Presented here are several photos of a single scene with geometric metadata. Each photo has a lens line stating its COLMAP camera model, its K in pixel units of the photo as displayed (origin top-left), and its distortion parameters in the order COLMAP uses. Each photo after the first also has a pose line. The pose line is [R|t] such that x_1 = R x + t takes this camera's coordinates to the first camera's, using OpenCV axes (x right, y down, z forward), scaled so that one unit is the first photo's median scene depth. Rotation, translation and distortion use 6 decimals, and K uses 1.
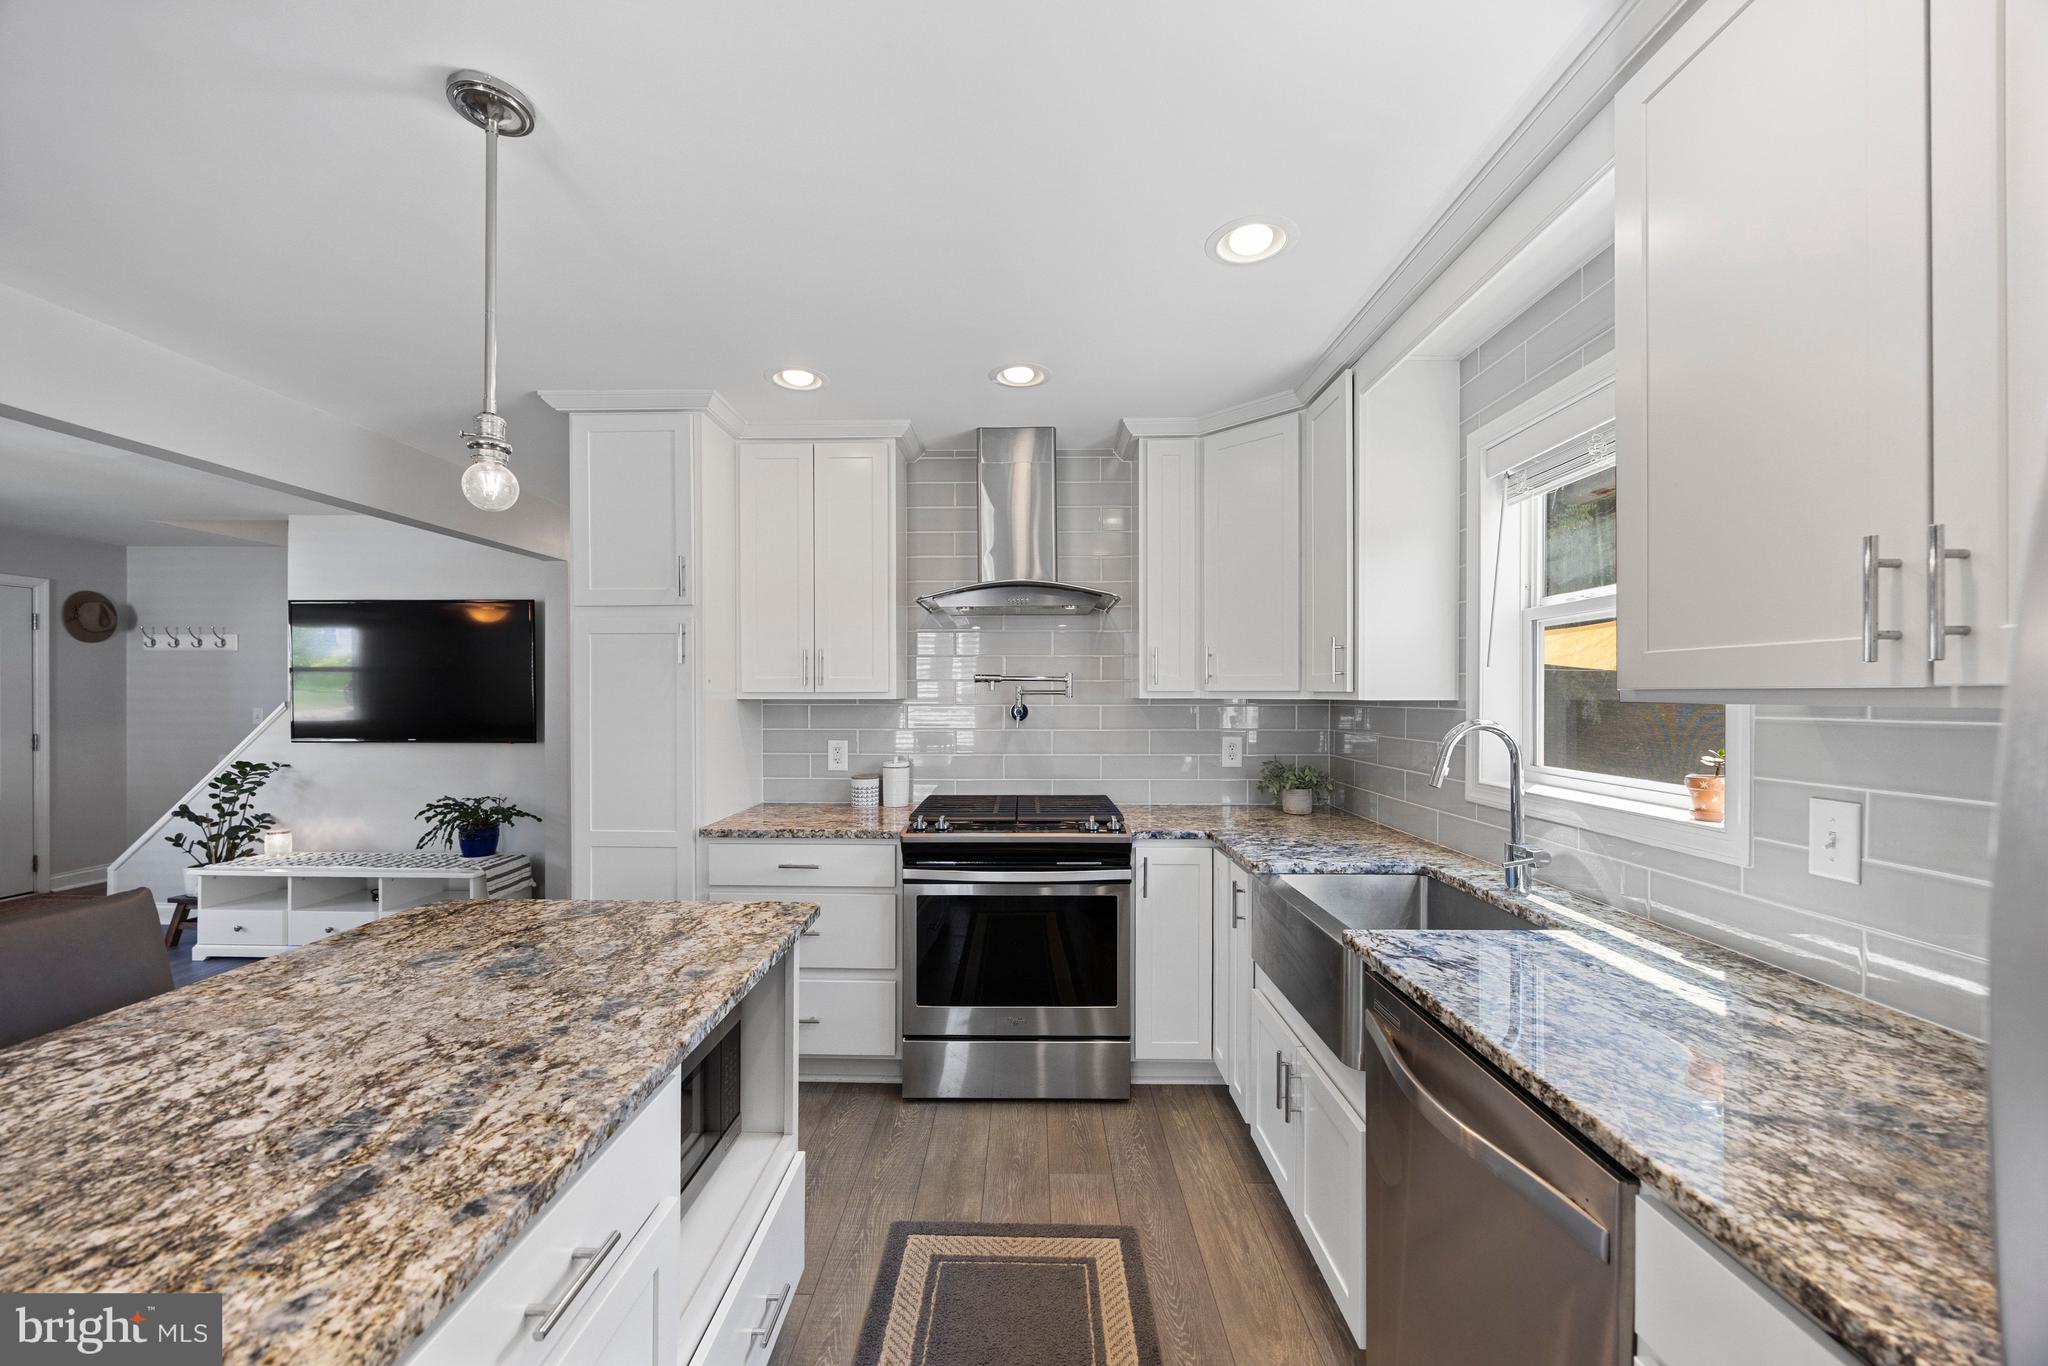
lens RADIAL K [[779.0, 0, 1007.4], [0, 779.0, 697.8], [0, 0, 1]] dist [-0.003271, 0.000777]
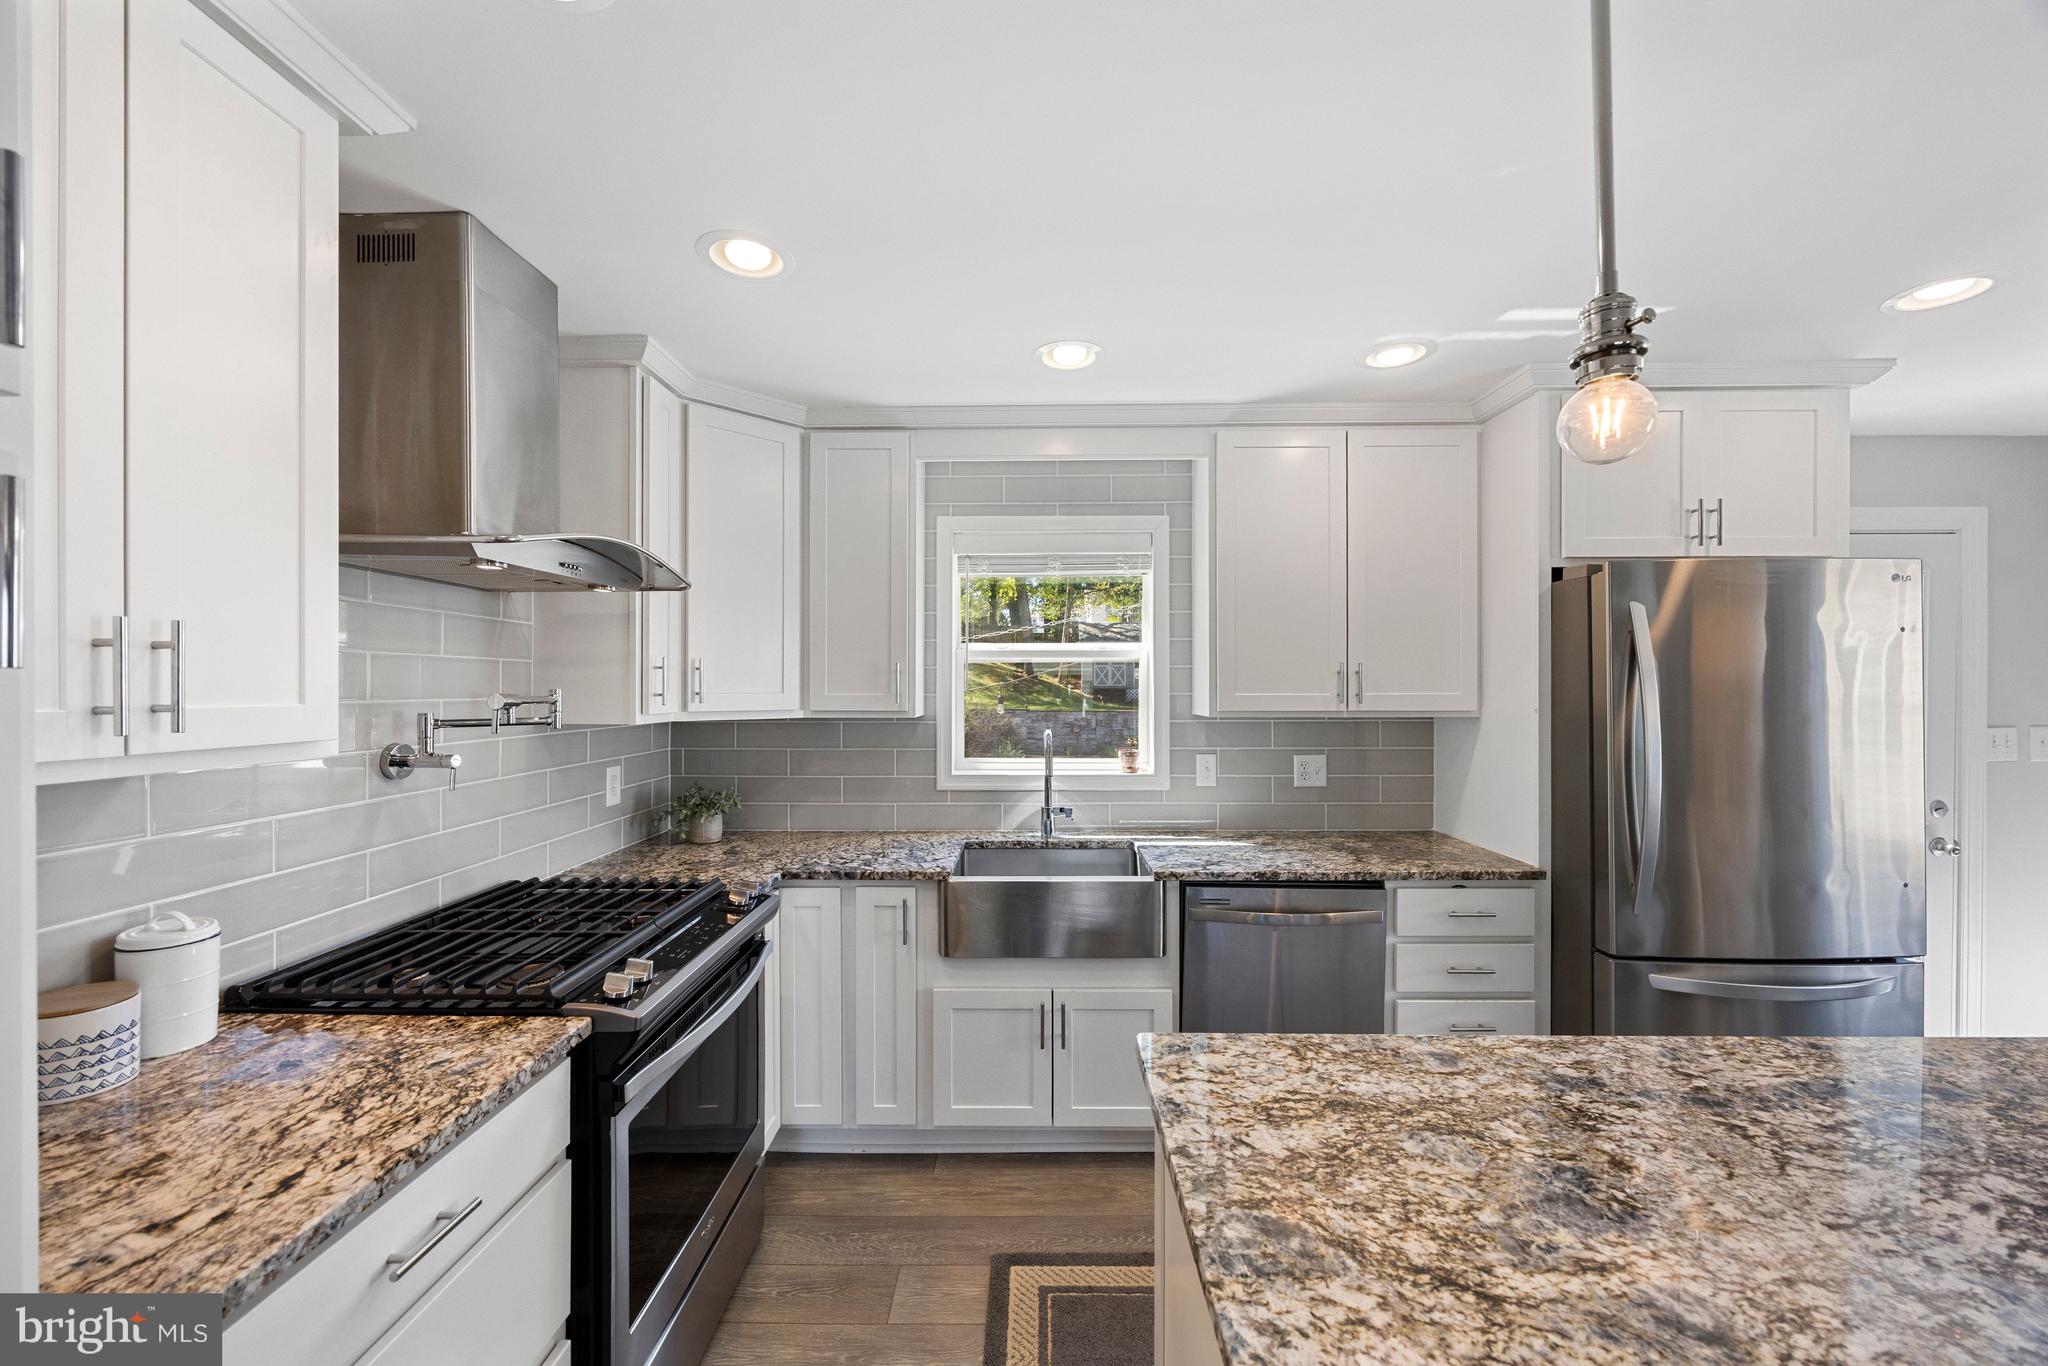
lens RADIAL K [[779.0, 0, 1022.2], [0, 779.0, 688.6], [0, 0, 1]] dist [-0.003271, 0.000777]
pose [[-0.007219, -0.004816, 0.999962, -1.640974], [0.002322, 0.999986, 0.004833, -0.103326], [-0.999971, 0.002357, -0.007208, 1.899058]]
